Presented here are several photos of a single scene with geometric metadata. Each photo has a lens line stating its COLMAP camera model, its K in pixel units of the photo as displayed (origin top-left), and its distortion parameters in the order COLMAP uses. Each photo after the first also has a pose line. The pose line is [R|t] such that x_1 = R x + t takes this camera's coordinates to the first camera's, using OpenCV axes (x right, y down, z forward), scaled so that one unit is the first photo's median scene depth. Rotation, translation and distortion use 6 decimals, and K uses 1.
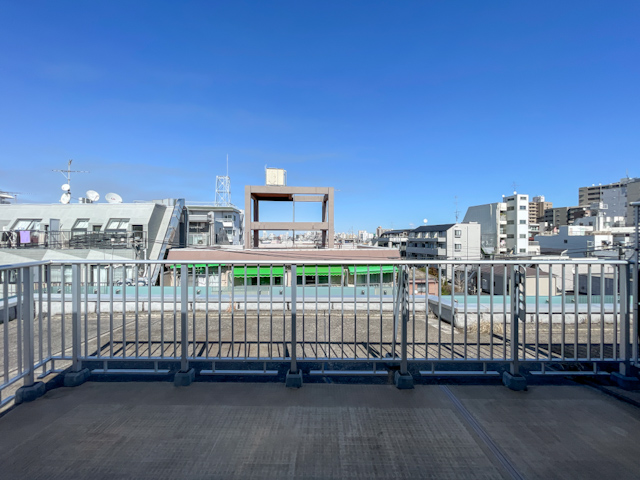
lens RADIAL K [[257.5, 0, 319.6], [0, 257.5, 237.9], [0, 0, 1]] dist [0.000006, 0.000064]
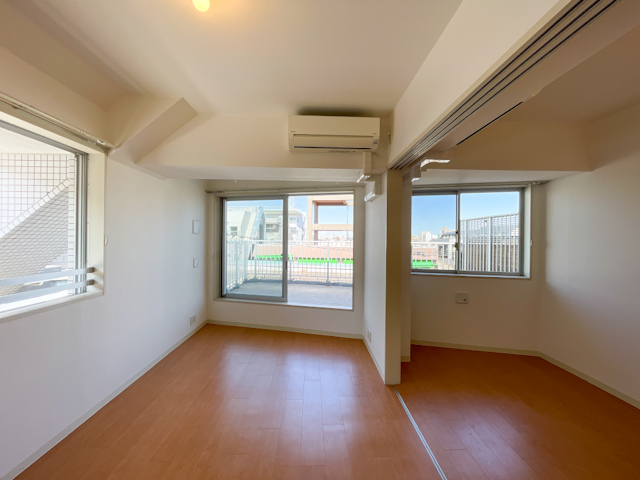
lens RADIAL K [[257.5, 0, 322.1], [0, 257.5, 238.4], [0, 0, 1]] dist [0.000006, 0.000064]
pose [[0.976401, 0.012437, -0.215607, 0.041536], [-0.012511, 0.999921, 0.001022, 0.004437], [0.215603, 0.001700, 0.976480, -0.170162]]
